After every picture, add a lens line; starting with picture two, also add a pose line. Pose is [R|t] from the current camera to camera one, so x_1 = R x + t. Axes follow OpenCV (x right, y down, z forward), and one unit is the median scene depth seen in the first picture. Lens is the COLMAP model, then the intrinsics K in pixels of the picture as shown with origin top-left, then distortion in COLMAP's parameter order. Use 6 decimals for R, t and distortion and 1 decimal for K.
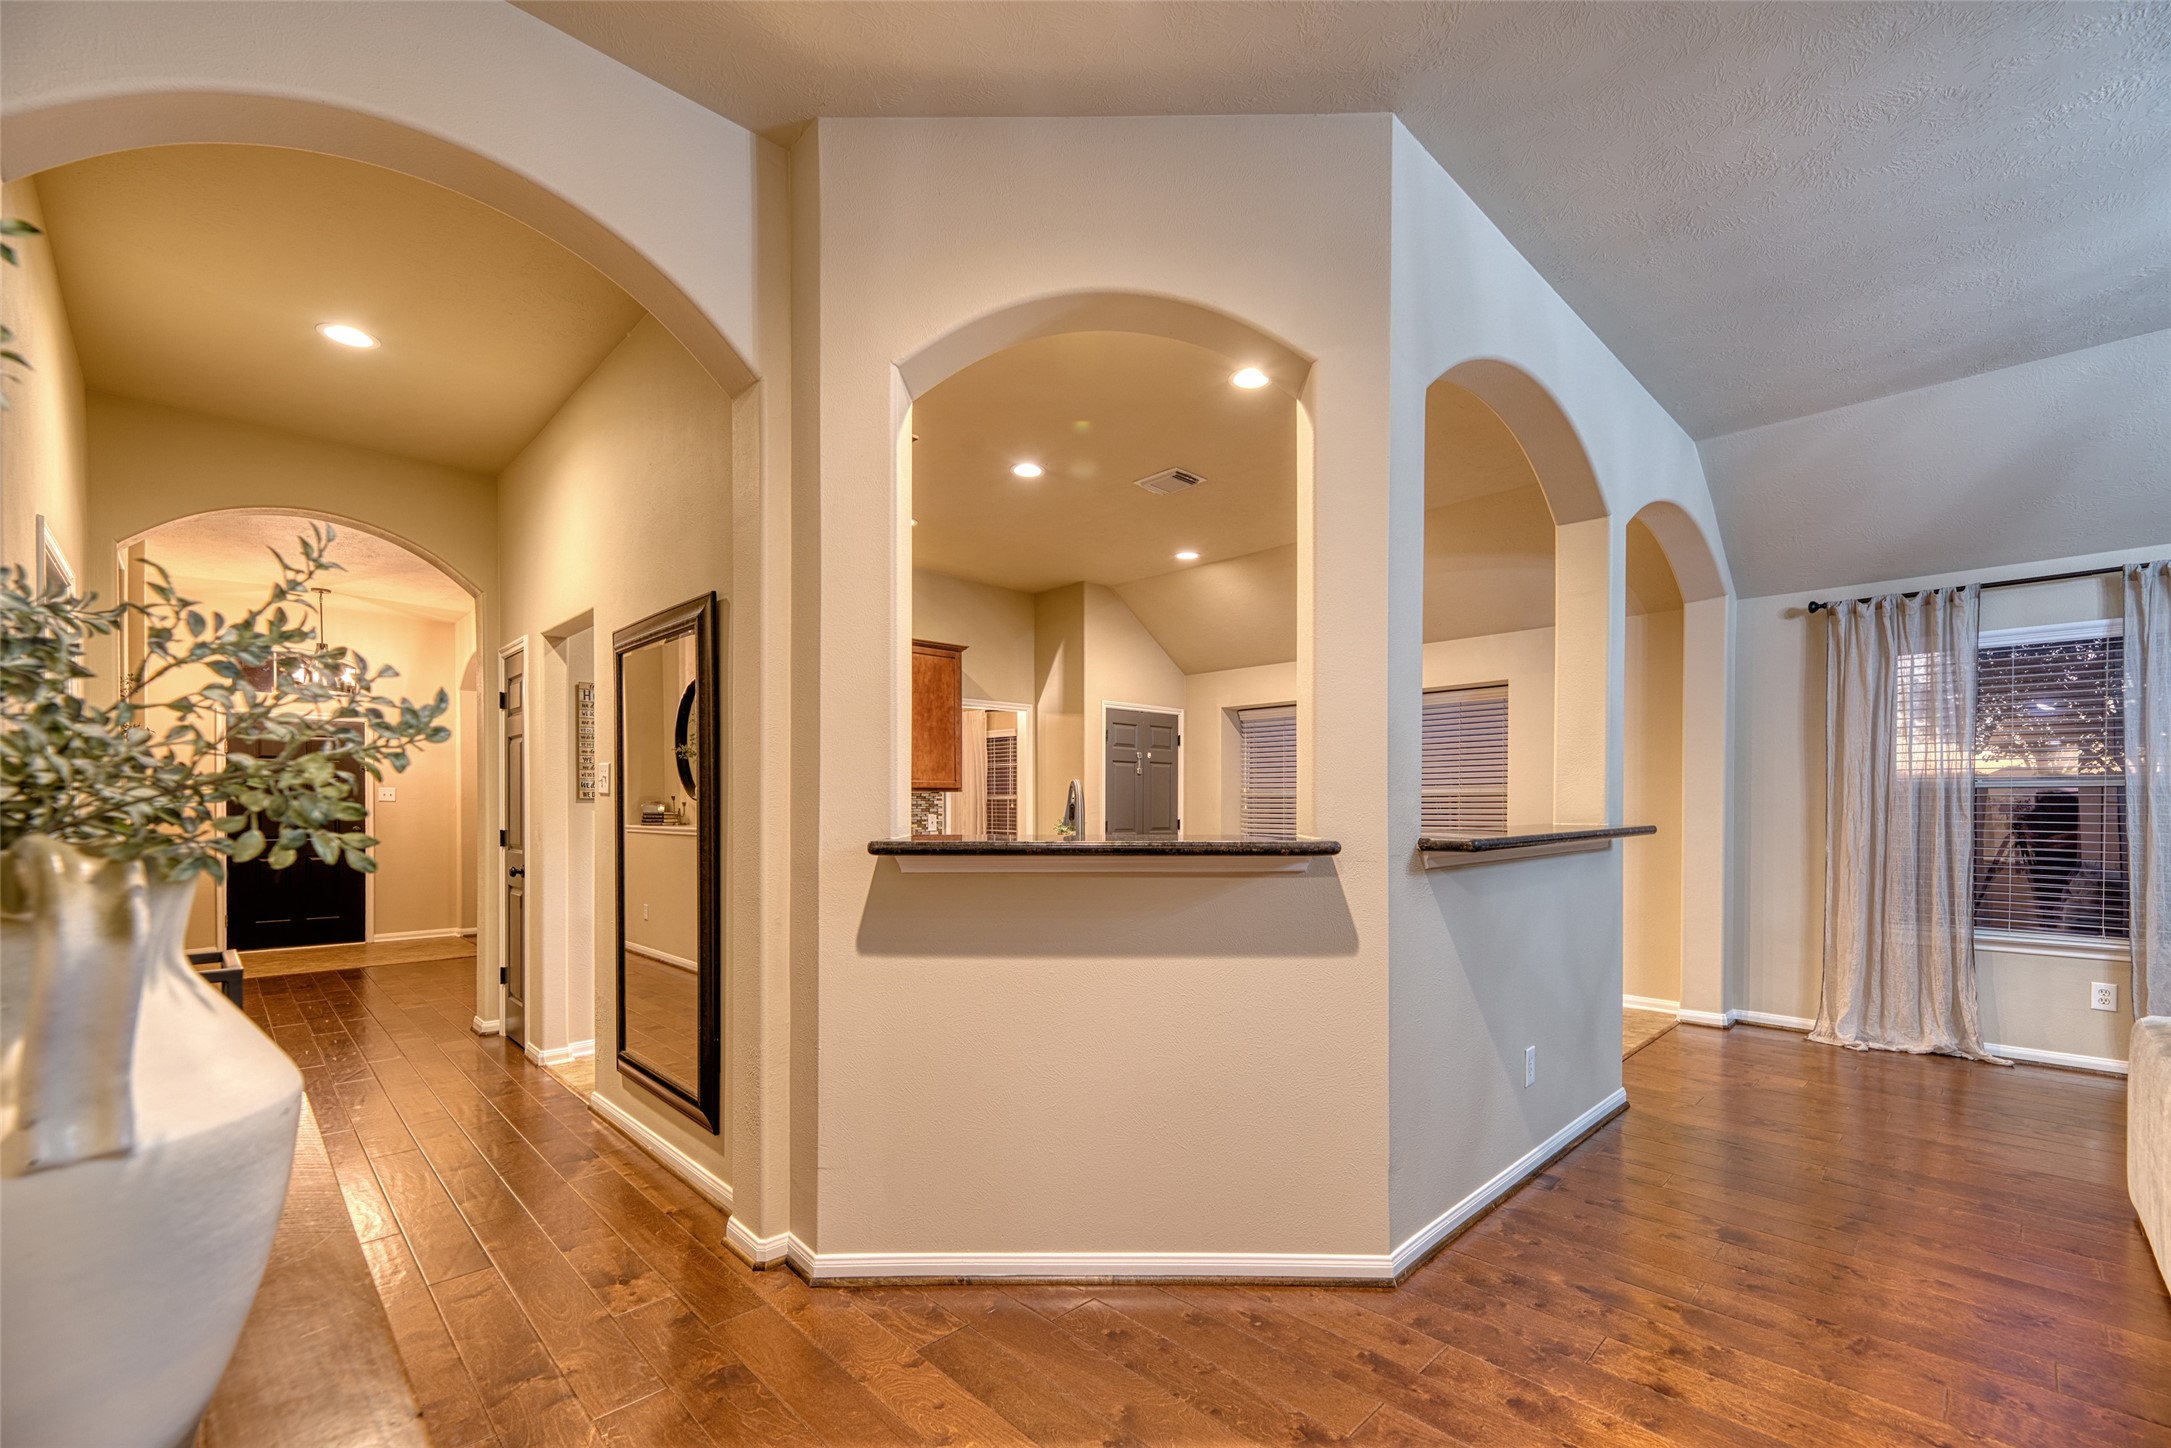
lens RADIAL K [[886.3, 0, 1082.3], [0, 886.3, 783.9], [0, 0, 1]] dist [0.001957, 0.000228]
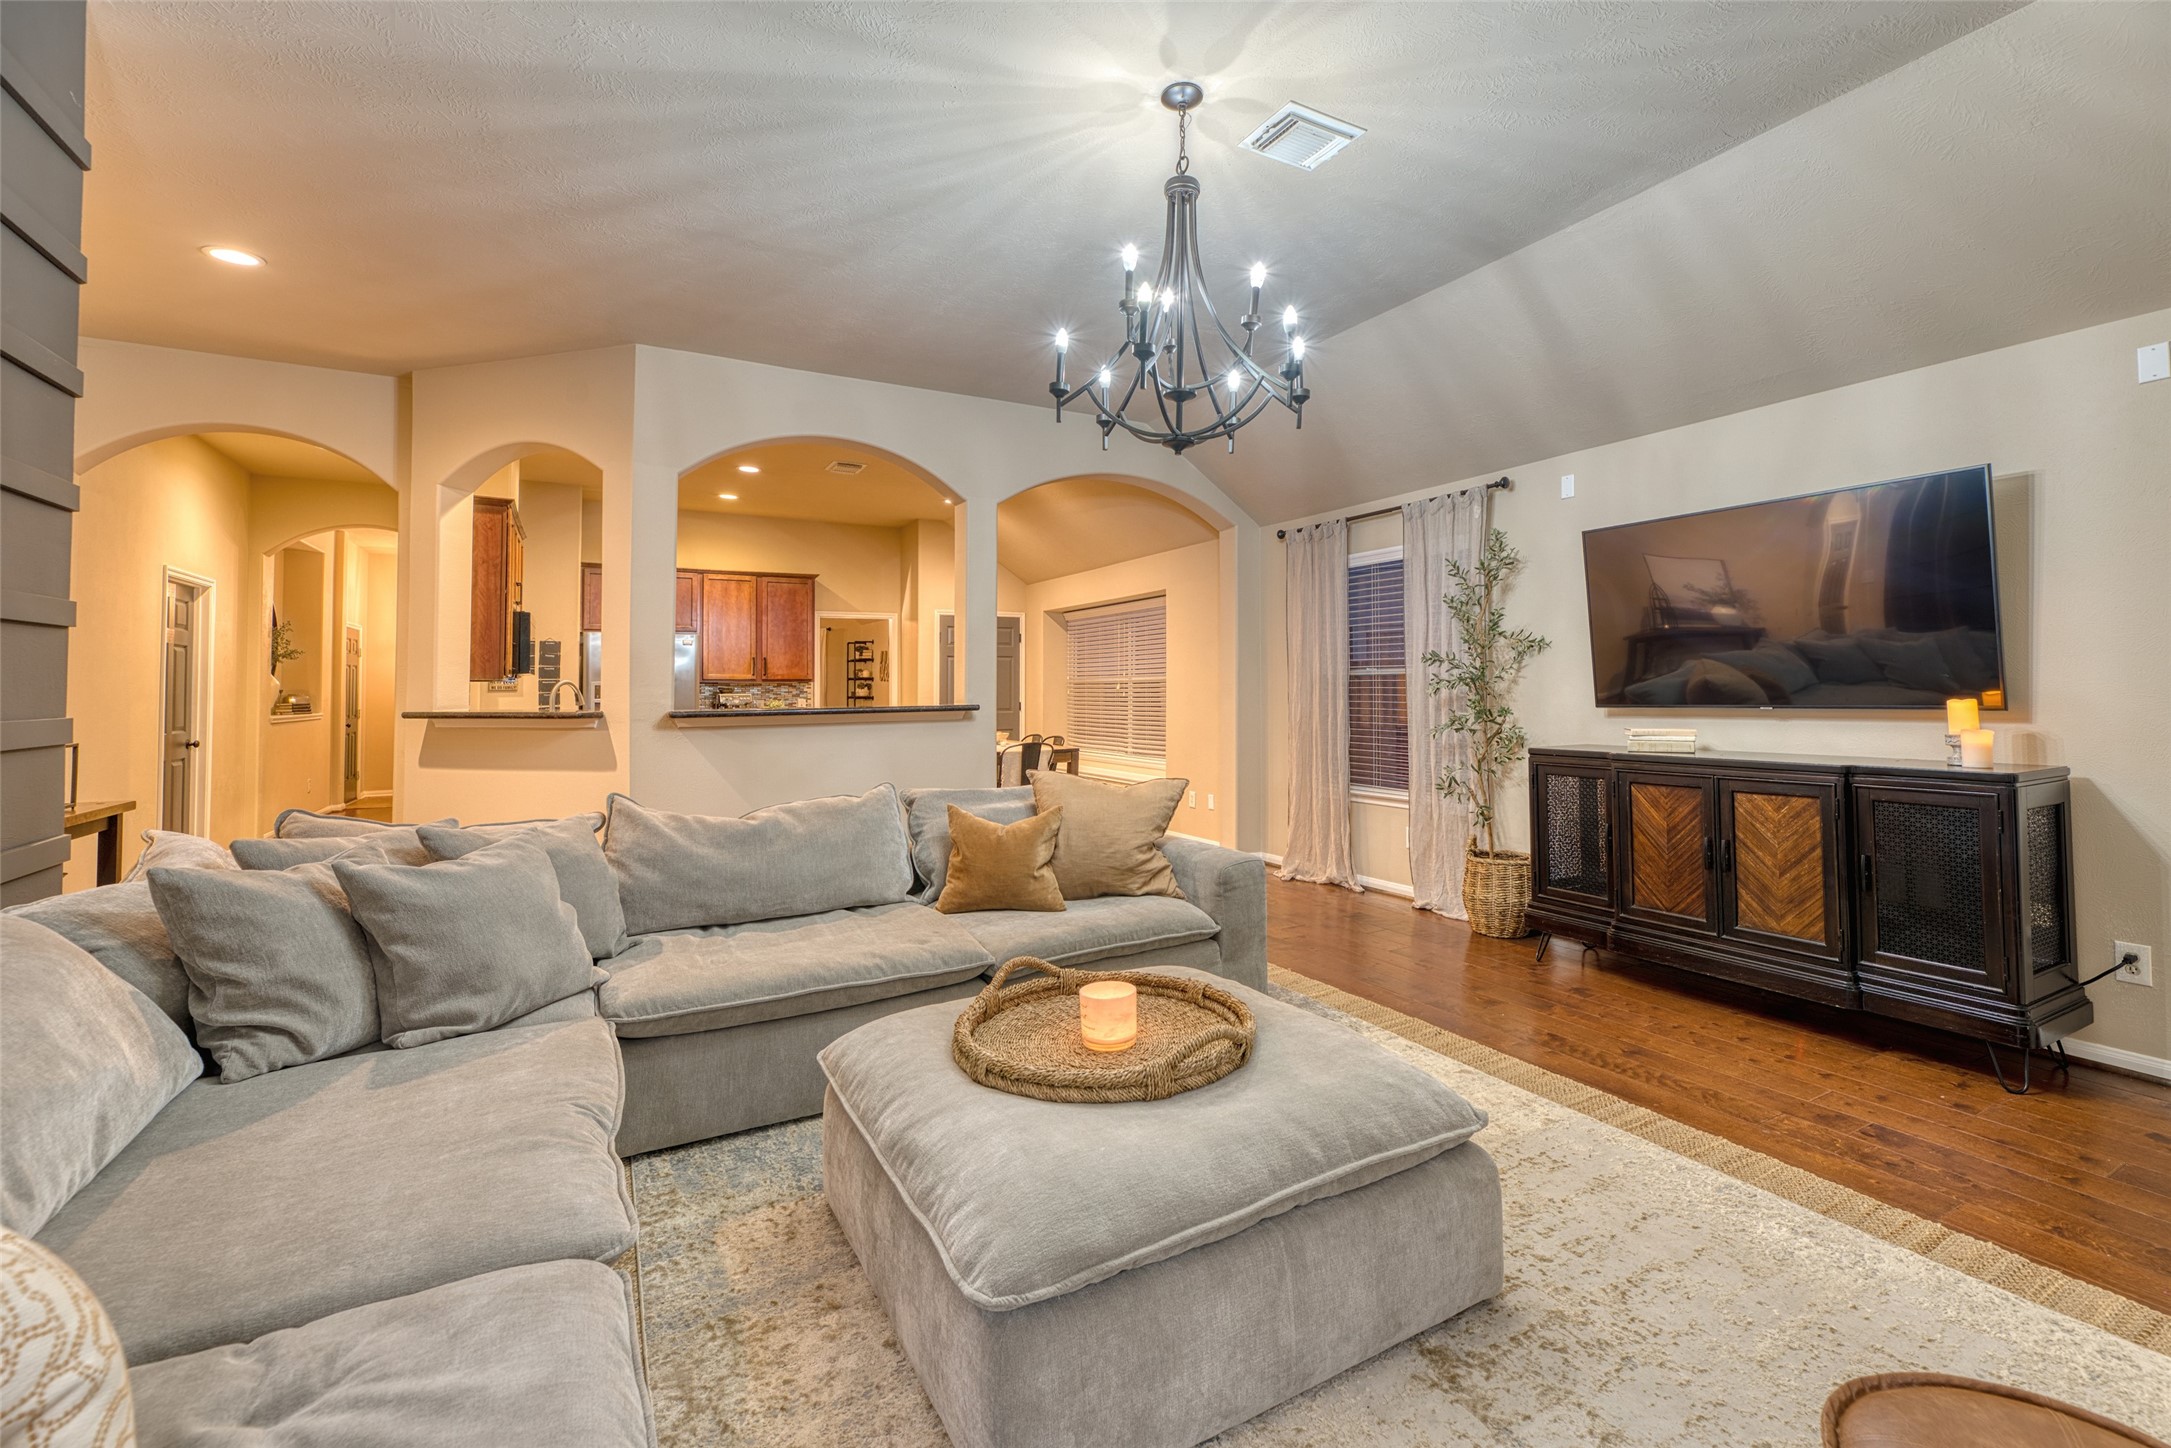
lens RADIAL K [[902.6, 0, 1094.5], [0, 902.6, 658.1], [0, 0, 1]] dist [0.000851, -0.000113]
pose [[0.966848, -0.012230, -0.255060, 0.889924], [0.010061, 0.999901, -0.009809, -0.012201], [0.255155, 0.006918, 0.966875, -0.324819]]
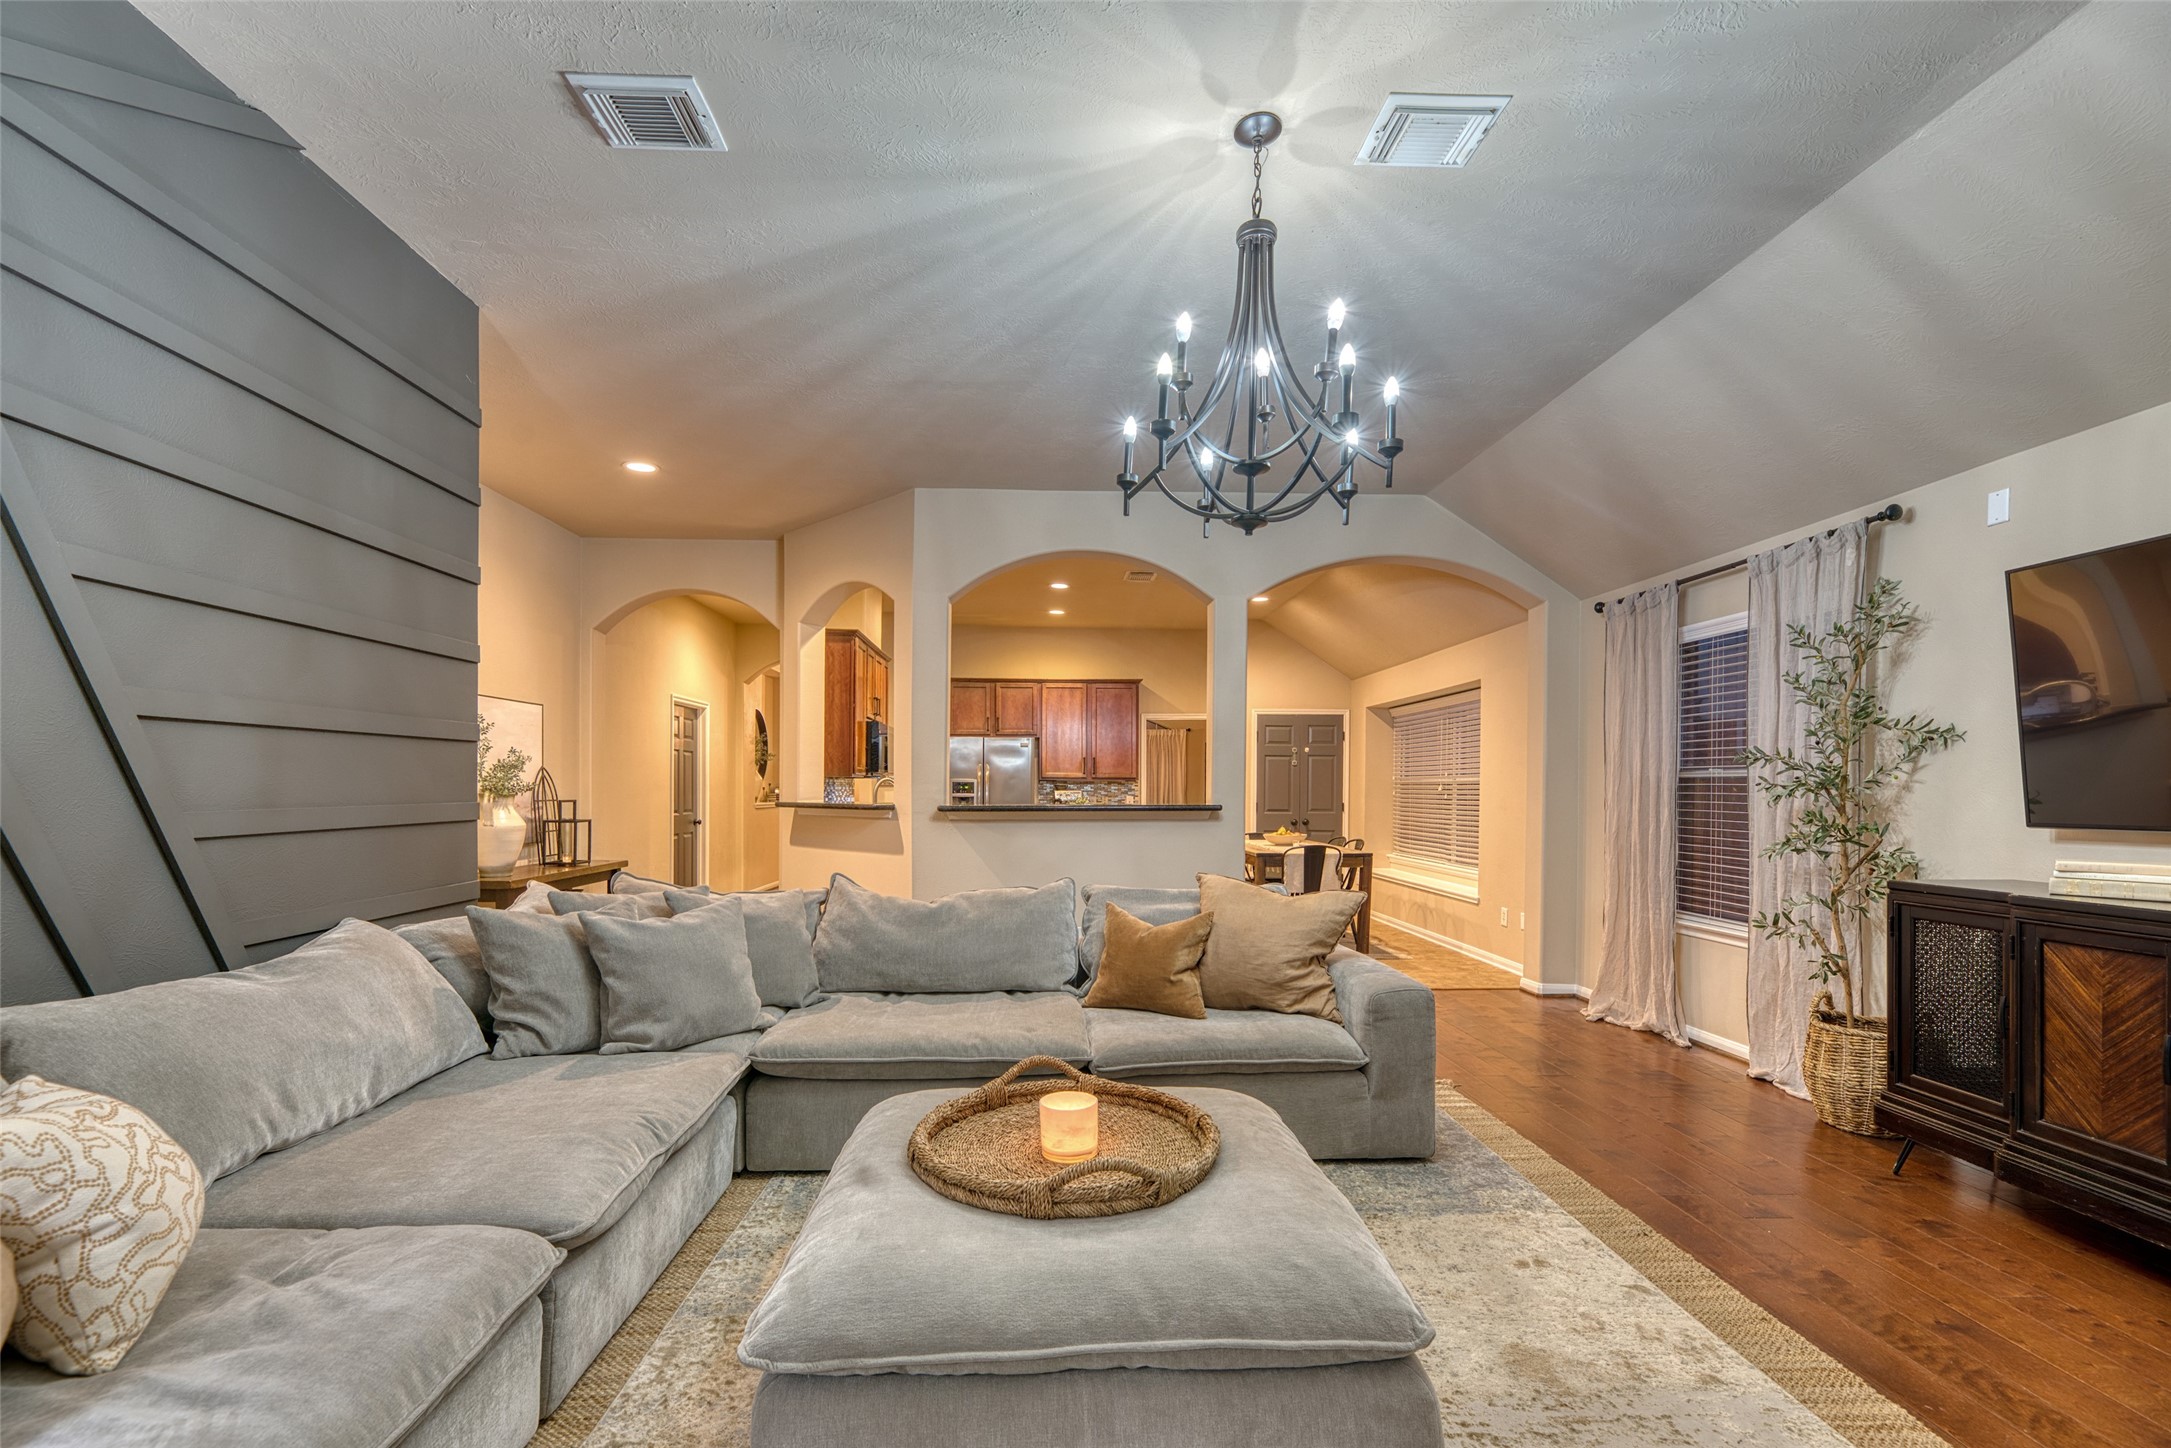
lens RADIAL K [[886.3, 0, 1082.3], [0, 886.3, 783.9], [0, 0, 1]] dist [0.001957, 0.000228]
pose [[0.750411, 0.004050, -0.660960, 1.058668], [0.008926, 0.999828, 0.016260, -0.012183], [0.660912, -0.018102, 0.750245, -0.210278]]
